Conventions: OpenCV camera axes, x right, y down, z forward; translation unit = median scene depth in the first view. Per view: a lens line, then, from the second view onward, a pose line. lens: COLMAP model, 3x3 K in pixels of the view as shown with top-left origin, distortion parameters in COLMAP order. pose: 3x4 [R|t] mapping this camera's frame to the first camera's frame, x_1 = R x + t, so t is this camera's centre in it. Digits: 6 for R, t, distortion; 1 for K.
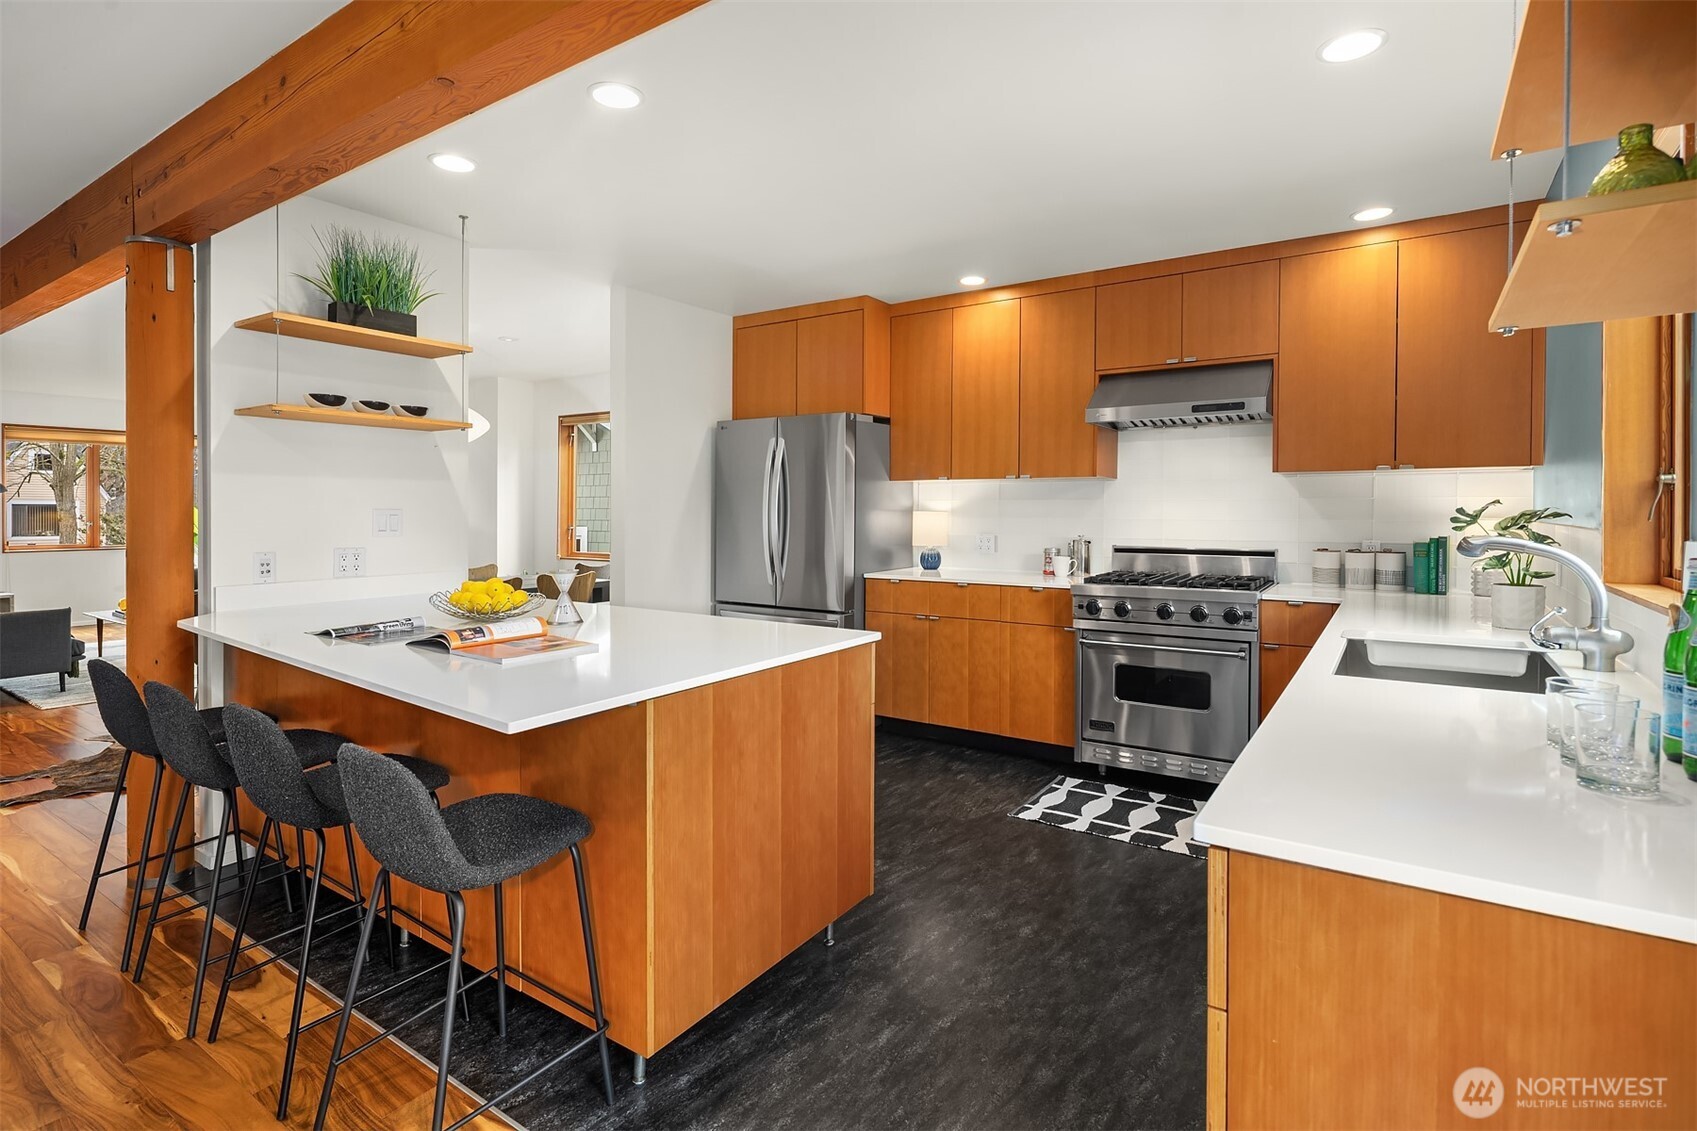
lens RADIAL K [[837.2, 0, 816.9], [0, 837.2, 509.5], [0, 0, 1]] dist [0.000348, -0.001022]
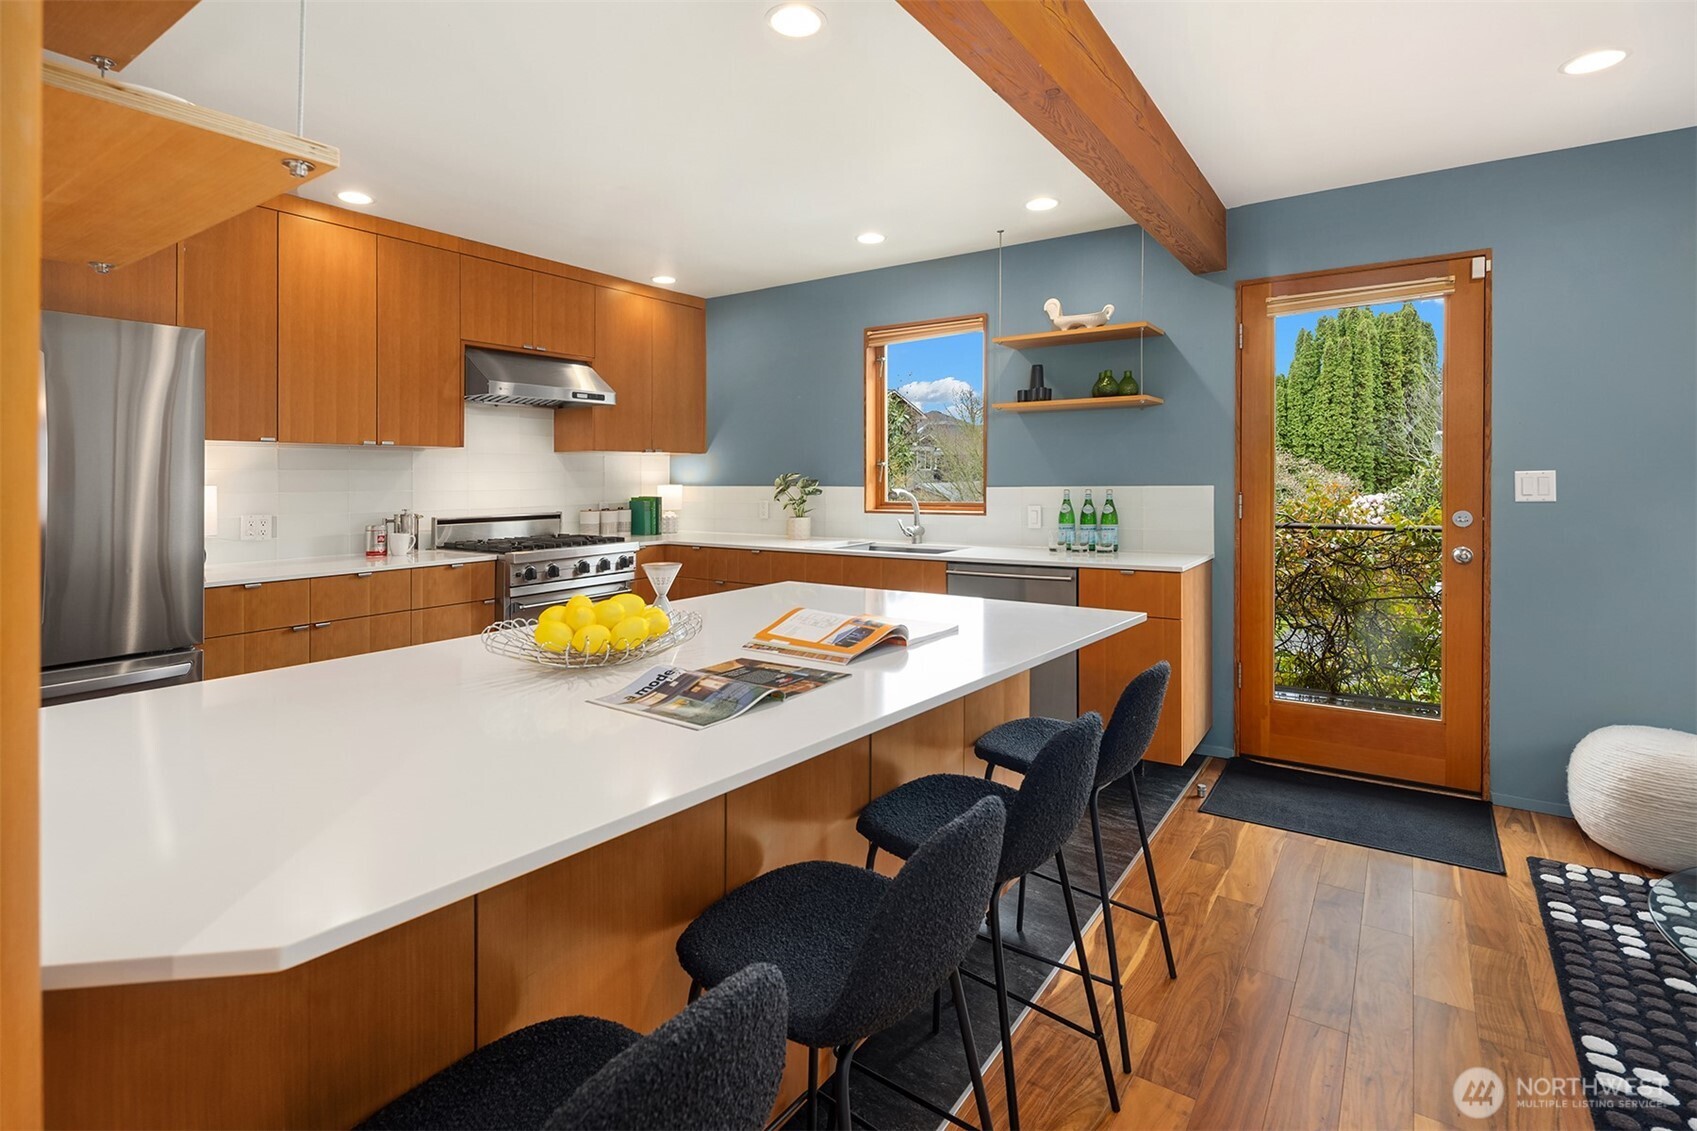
lens RADIAL K [[837.2, 0, 856.8], [0, 837.2, 481.1], [0, 0, 1]] dist [0.000348, -0.001022]
pose [[-0.038223, -0.003071, 0.999265, -0.720209], [0.007223, 0.999968, 0.003349, 0.000989], [-0.999243, 0.007346, -0.038199, 0.622210]]
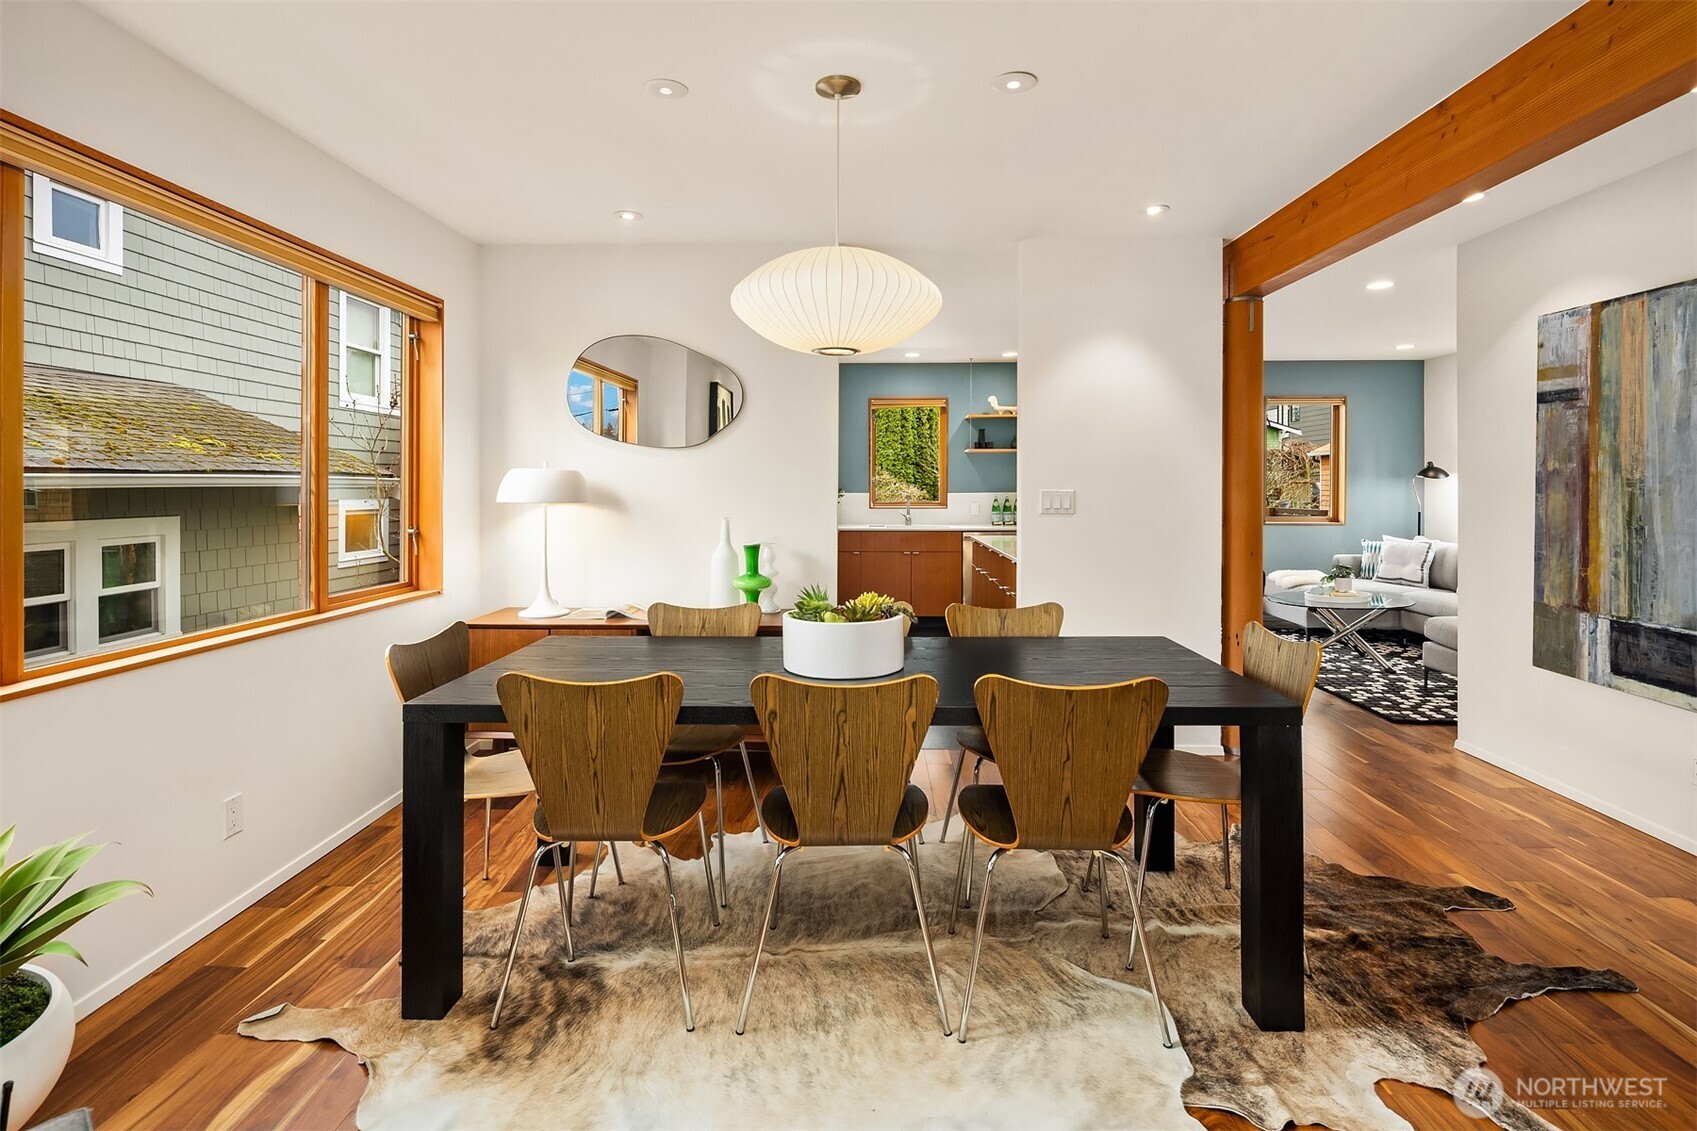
lens RADIAL K [[837.2, 0, 871.7], [0, 837.2, 493.9], [0, 0, 1]] dist [0.000348, -0.001022]
pose [[-0.583739, -0.005813, 0.811921, -1.174322], [0.002705, 0.999955, 0.009105, -0.002925], [-0.811937, 0.007511, -0.583697, 1.773310]]
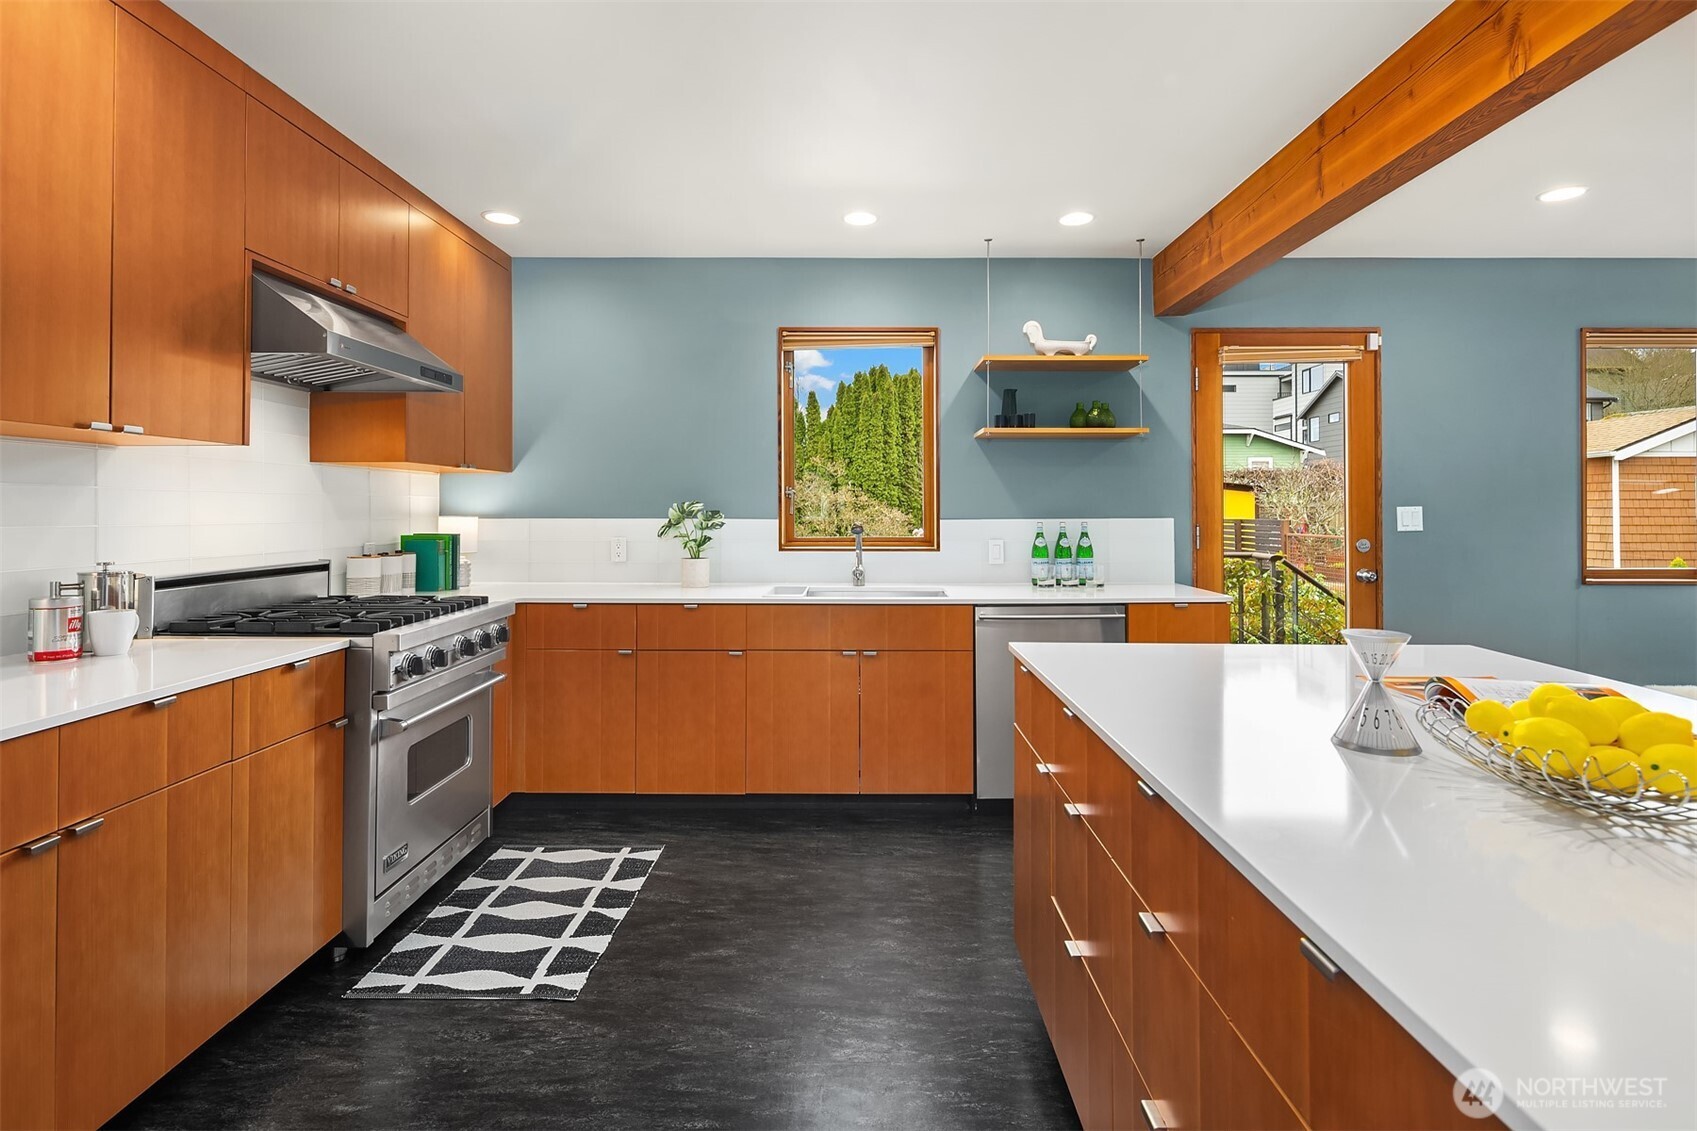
lens RADIAL K [[837.2, 0, 874.7], [0, 837.2, 500.7], [0, 0, 1]] dist [0.000348, -0.001022]
pose [[-0.597572, 0.010541, 0.801746, -0.365073], [0.000801, 0.999921, -0.012550, 0.003826], [-0.801815, -0.006857, -0.597533, 1.079320]]
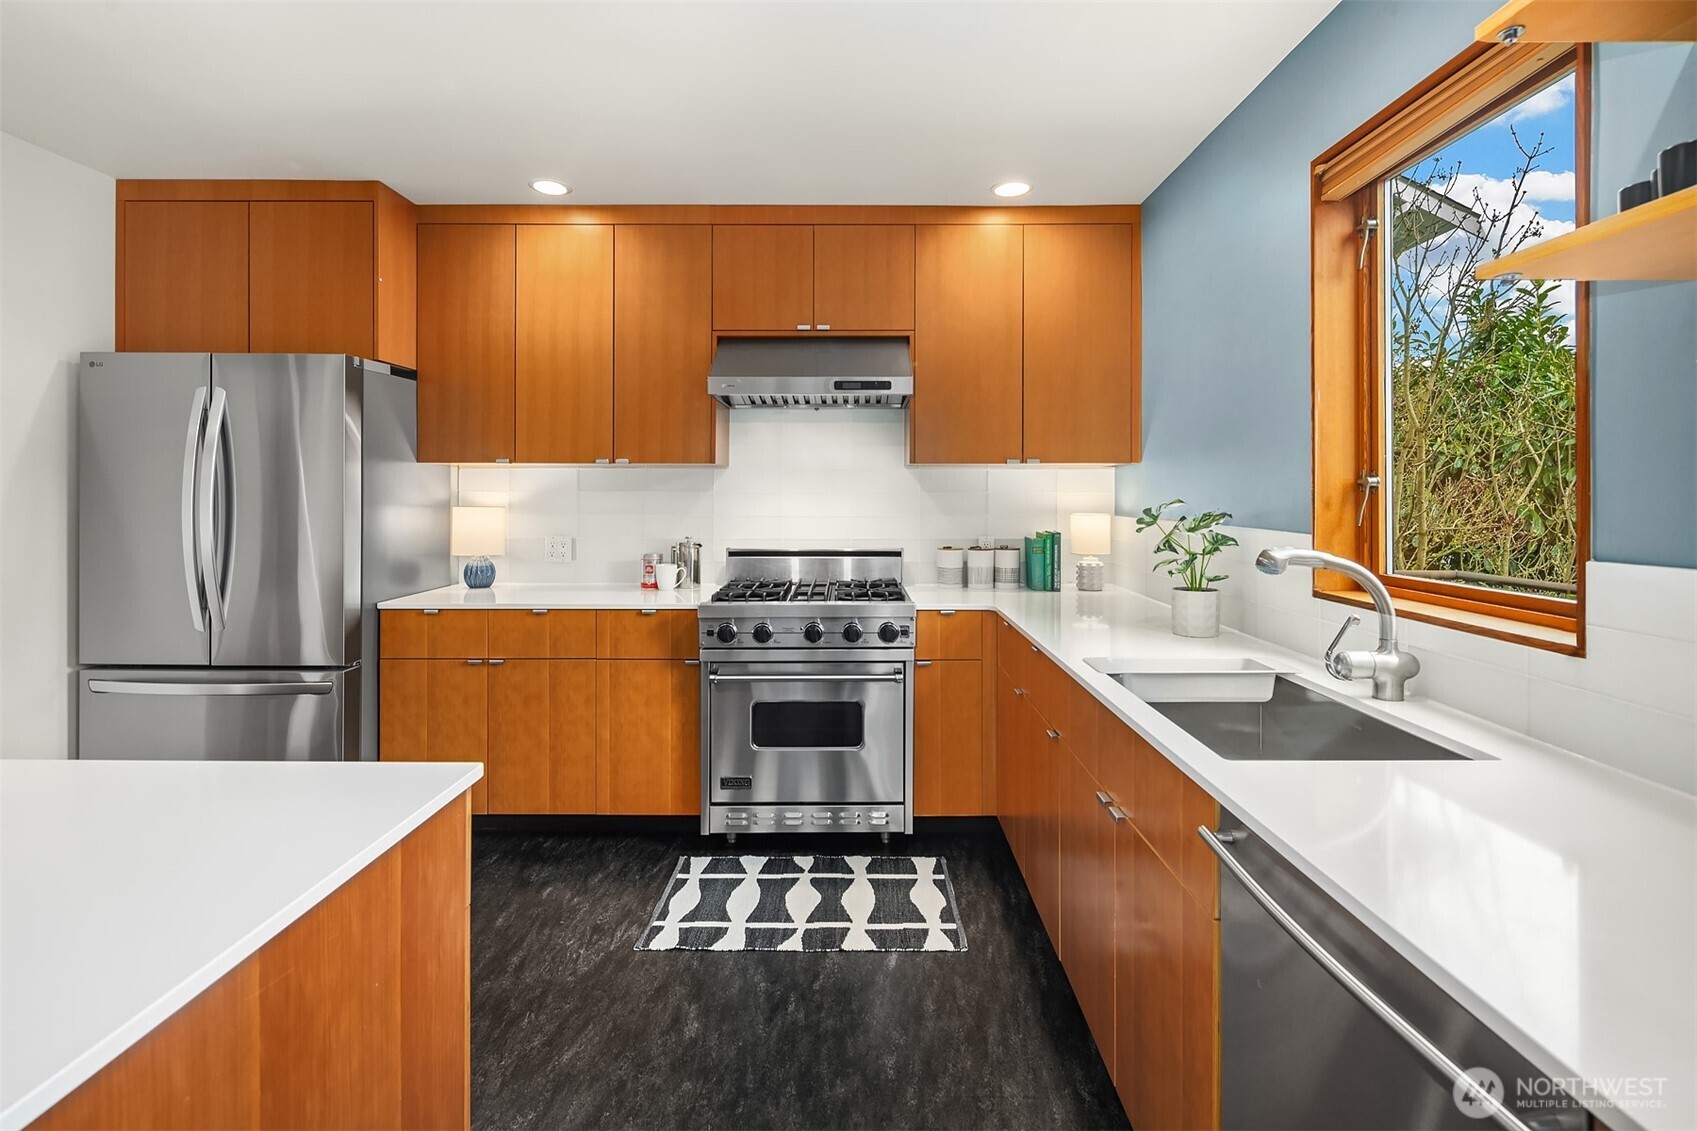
lens RADIAL K [[837.2, 0, 841.9], [0, 837.2, 502.0], [0, 0, 1]] dist [0.000348, -0.001022]
pose [[0.822048, -0.003871, 0.569404, -0.021763], [-0.001792, 0.999954, 0.009385, -0.011510], [-0.569415, -0.008735, 0.822004, 0.302031]]
